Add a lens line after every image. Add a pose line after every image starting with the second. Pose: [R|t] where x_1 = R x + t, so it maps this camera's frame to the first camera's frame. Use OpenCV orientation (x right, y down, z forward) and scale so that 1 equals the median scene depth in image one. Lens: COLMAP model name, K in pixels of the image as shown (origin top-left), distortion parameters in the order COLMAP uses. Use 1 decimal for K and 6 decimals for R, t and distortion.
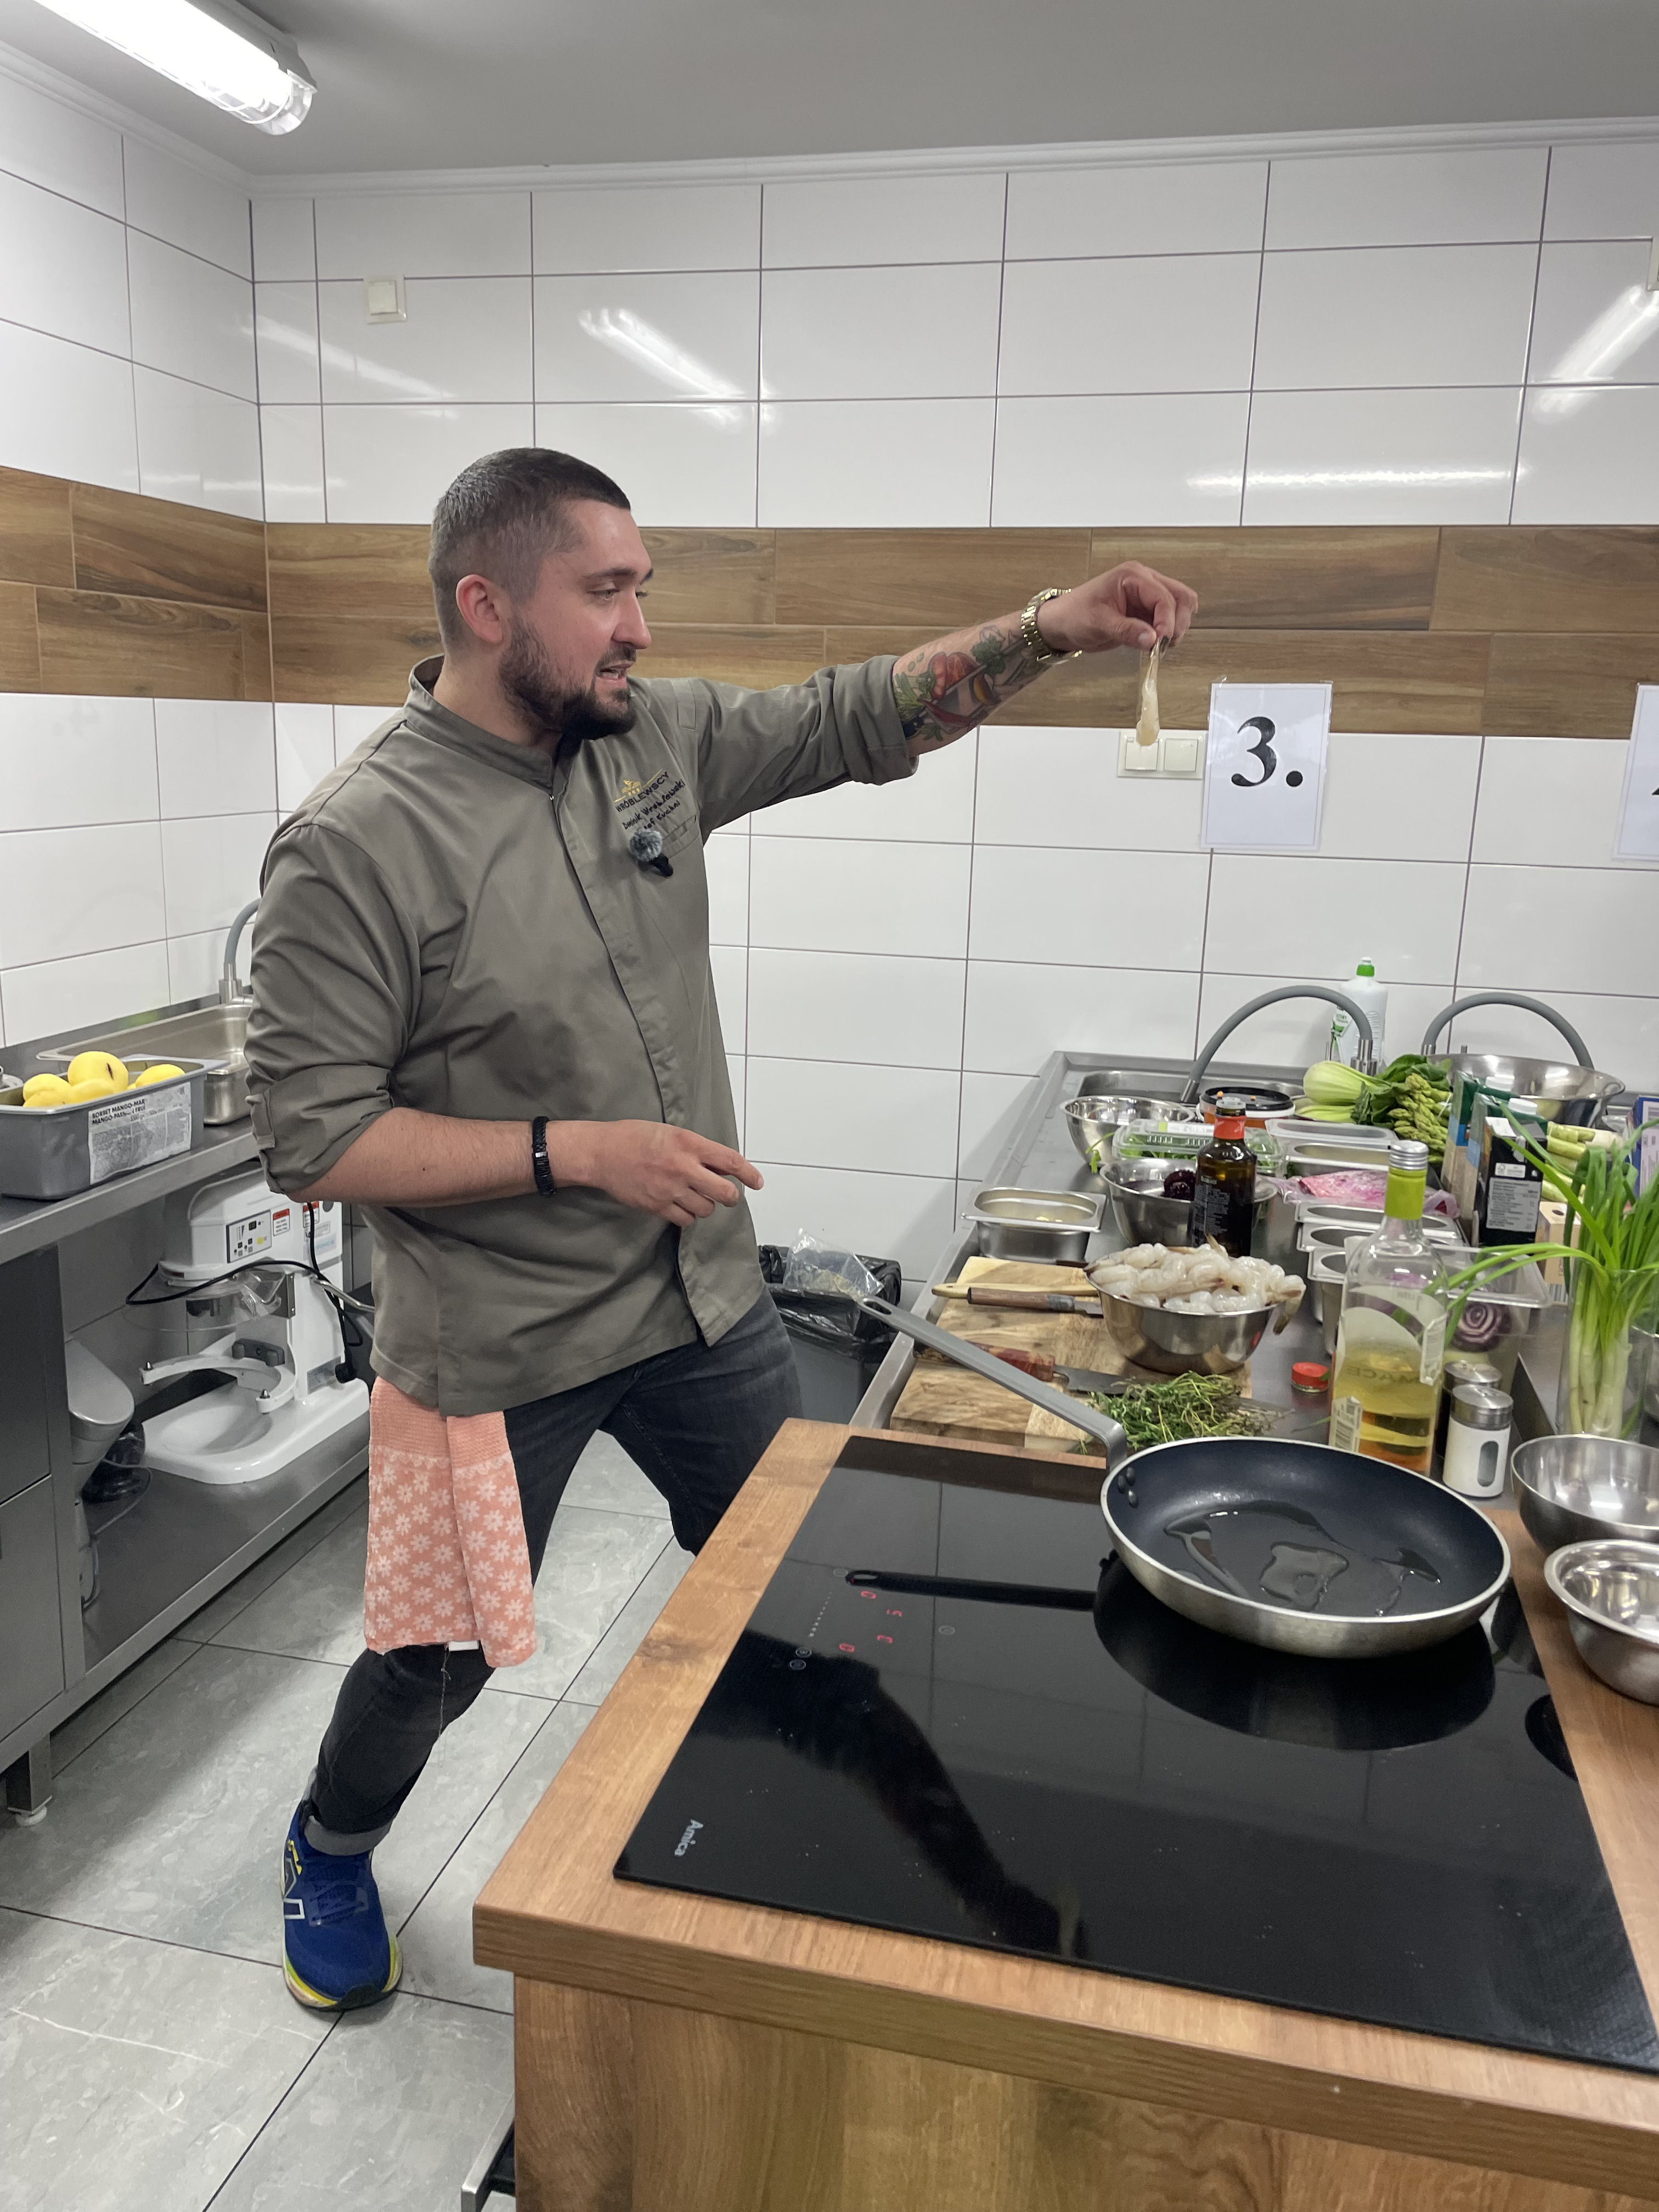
lens RADIAL K [[1680.3, 0, 818.7], [0, 1680.3, 1090.2], [0, 0, 1]] dist [0.078456, -0.105685]
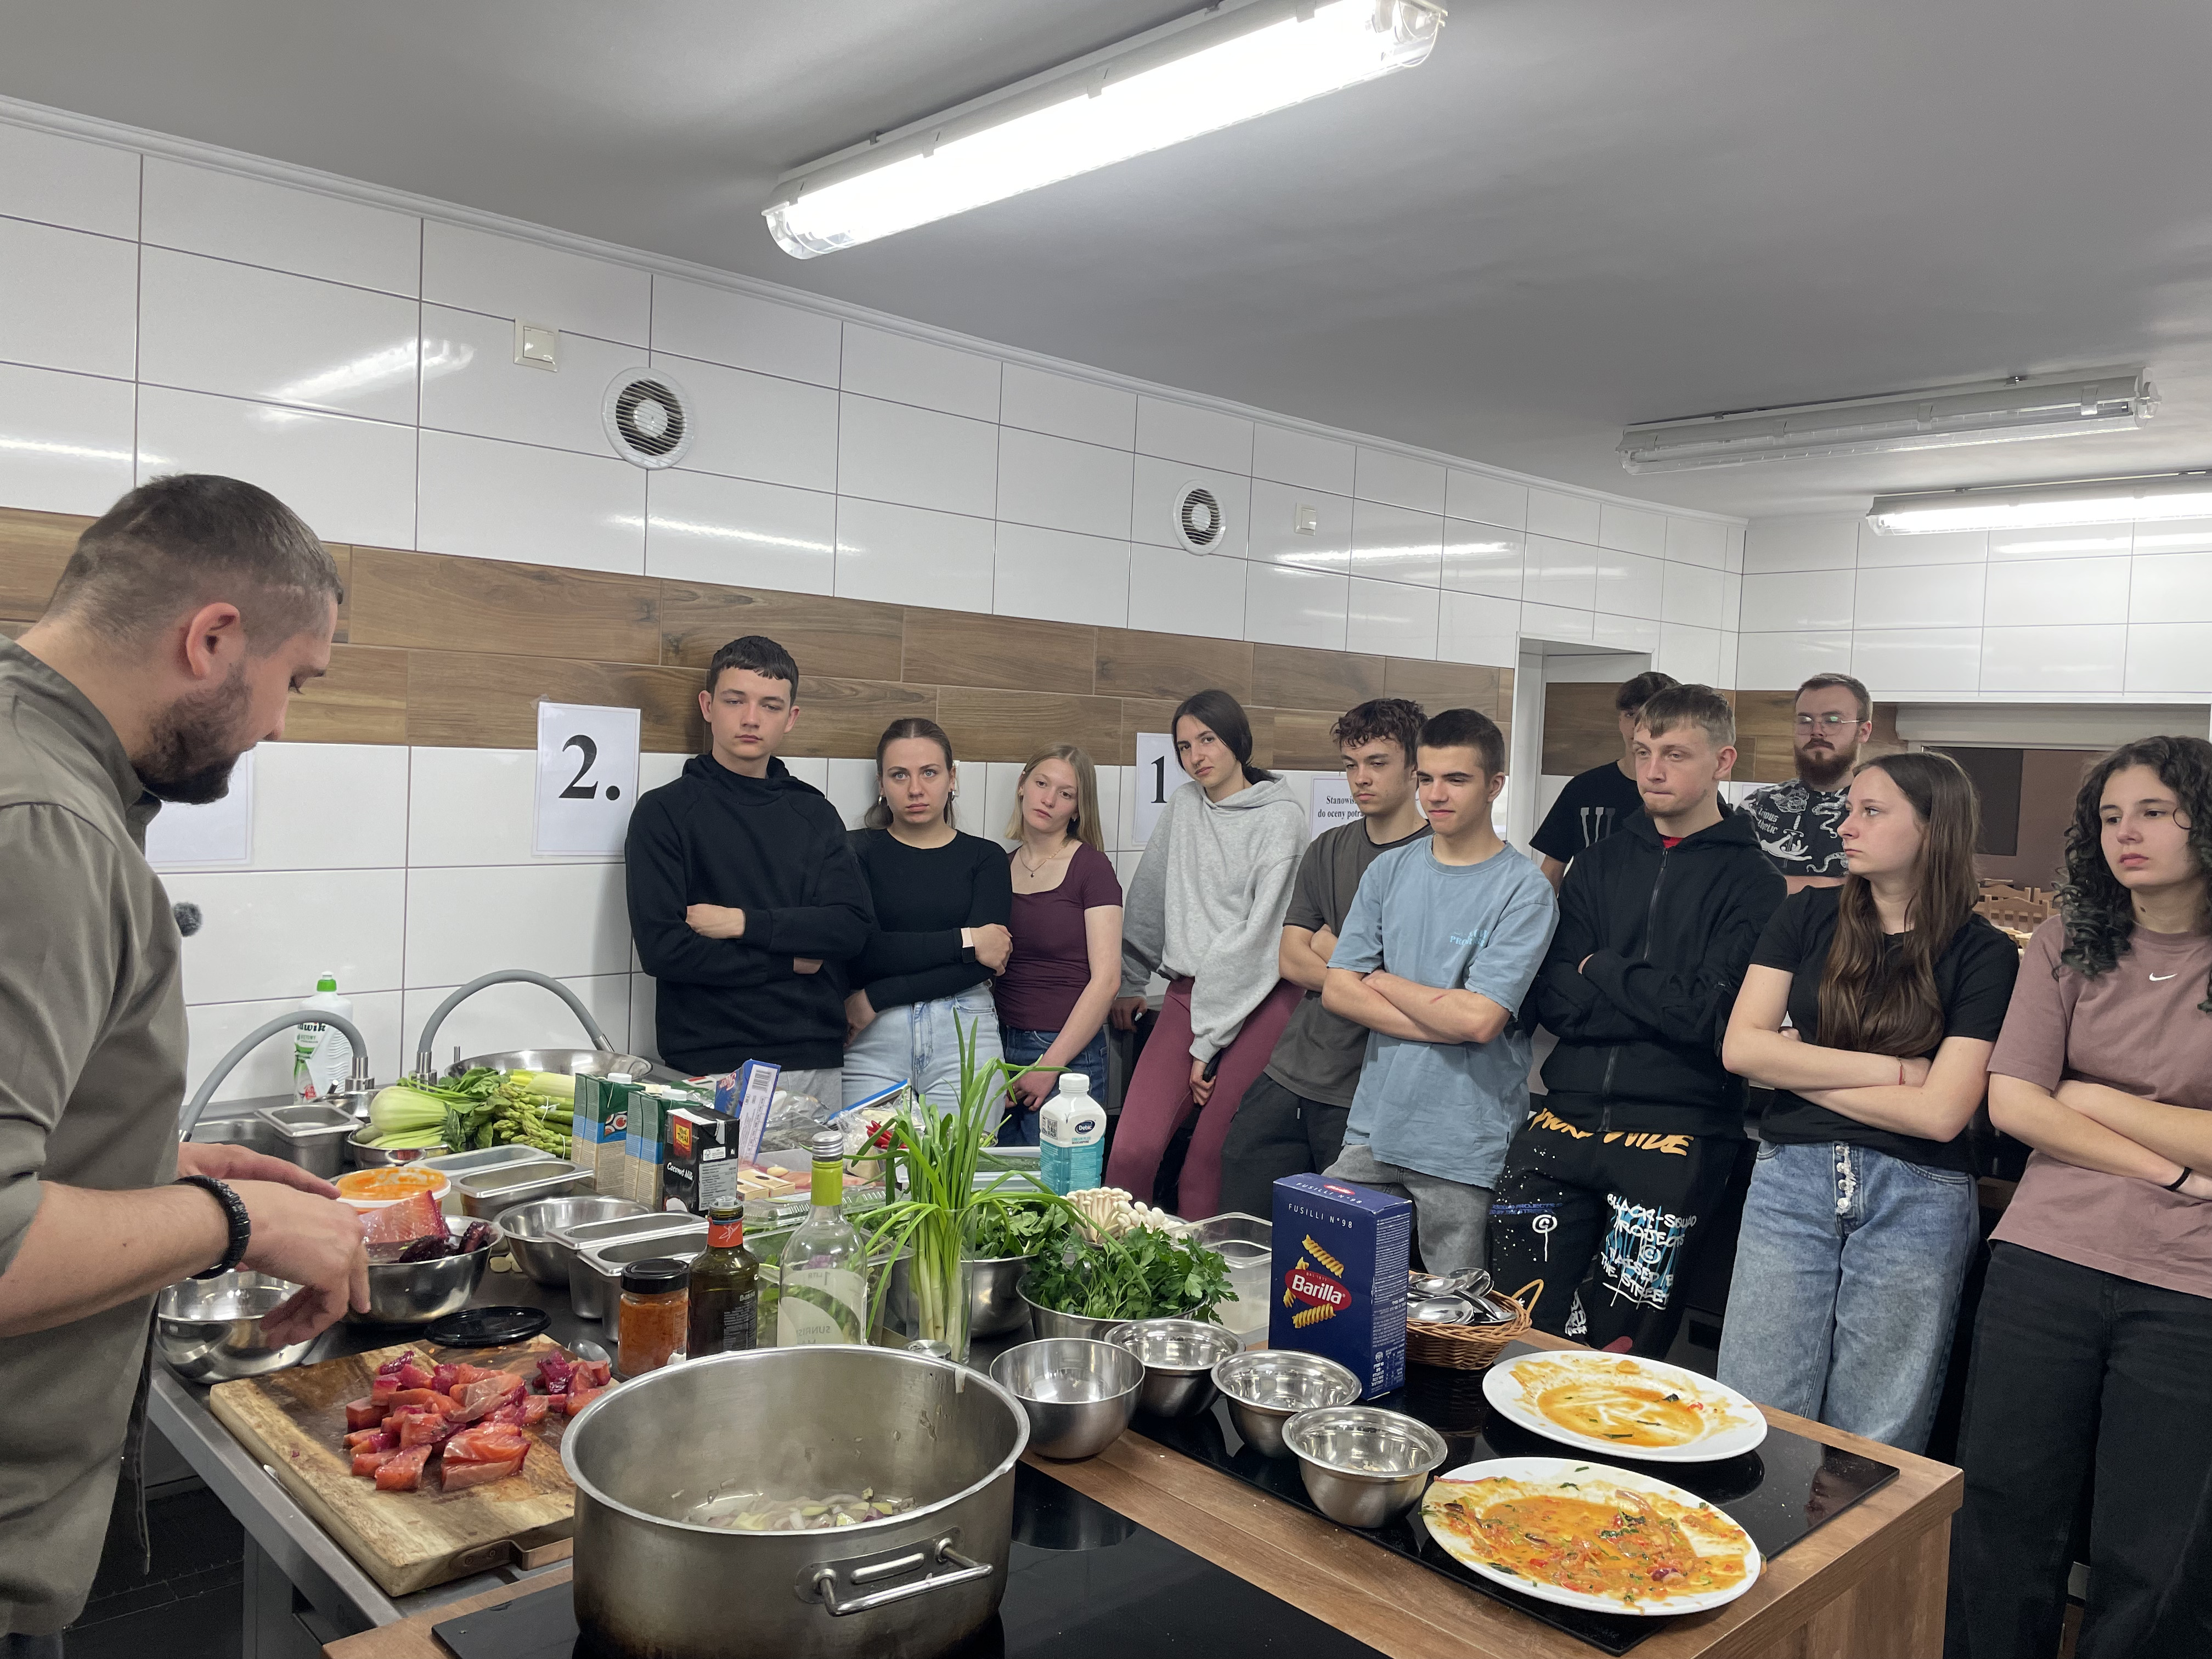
lens RADIAL K [[1665.8, 0, 1108.8], [0, 1665.8, 802.0], [0, 0, 1]] dist [0.087906, -0.113922]
pose [[0.548203, -0.035294, 0.835600, -0.279877], [0.155507, 0.985988, -0.060376, -0.056939], [-0.821761, 0.163040, 0.546010, 0.119510]]
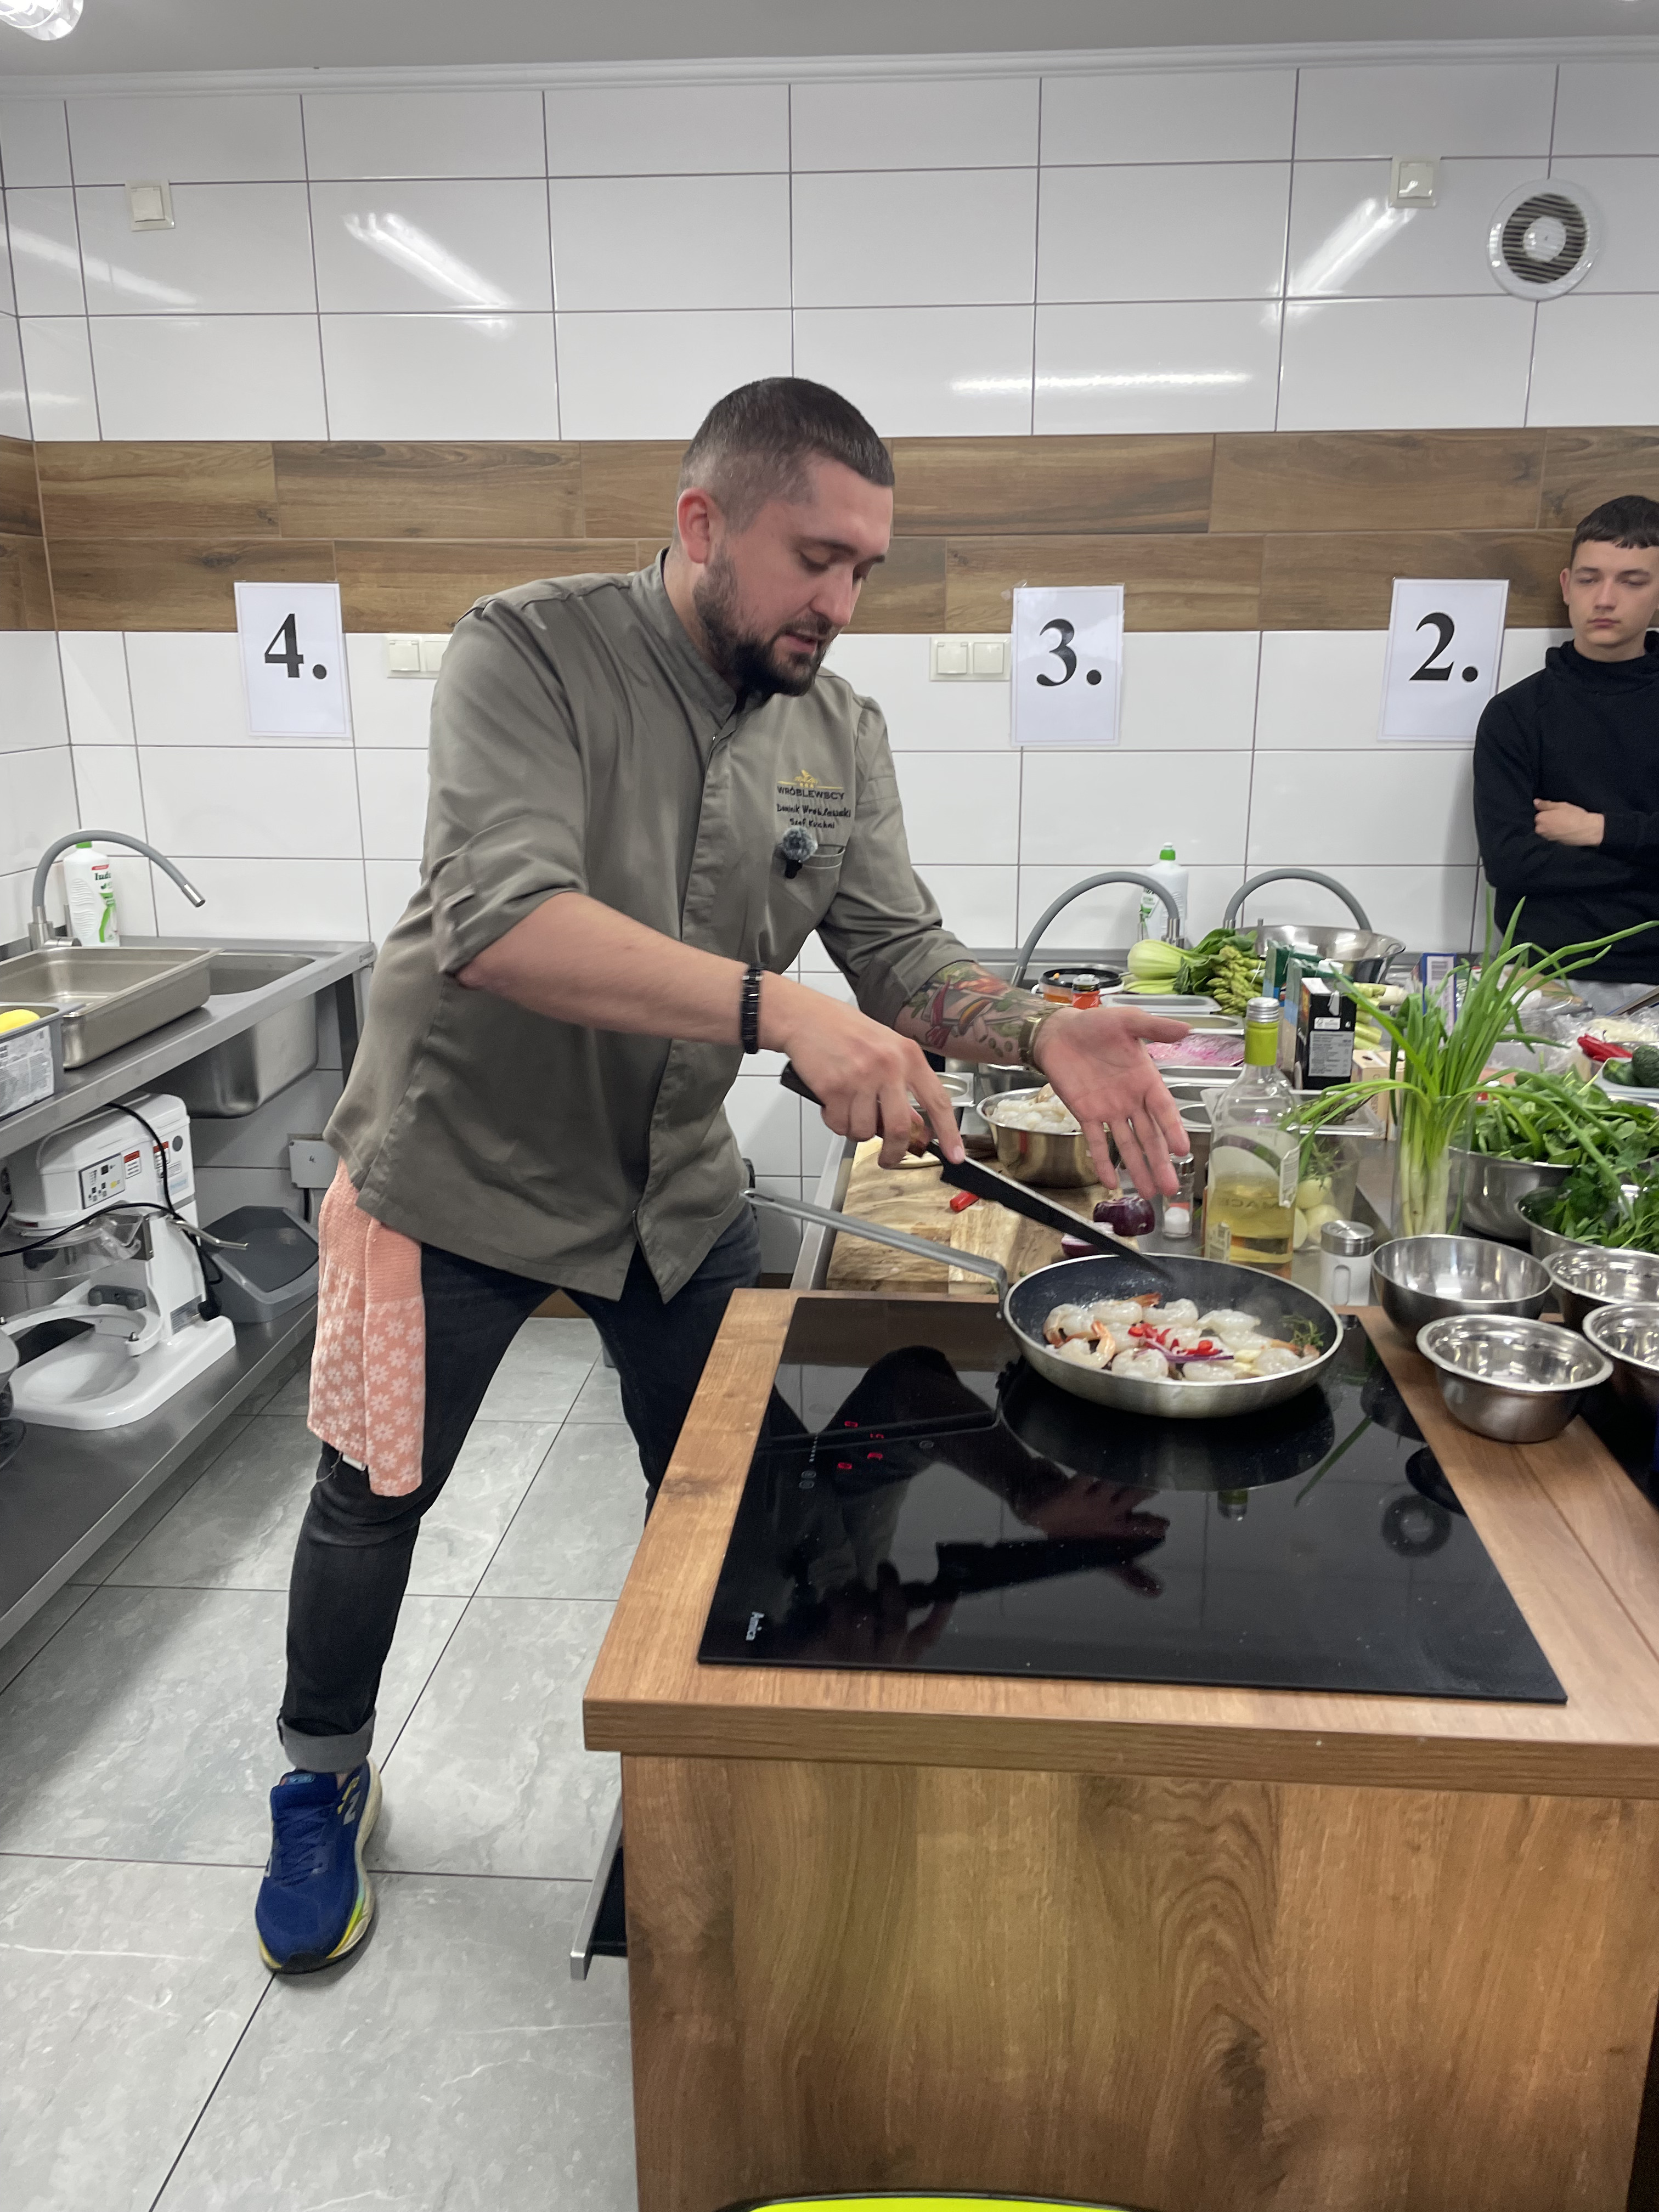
lens RADIAL K [[1678.5, 0, 847.7], [0, 1678.5, 1093.6], [0, 0, 1]] dist [0.091247, -0.127393]
pose [[0.986364, -0.071816, 0.148085, -0.060225], [0.063628, 0.996210, 0.059309, 0.005291], [-0.151783, -0.049078, 0.987195, -0.049791]]
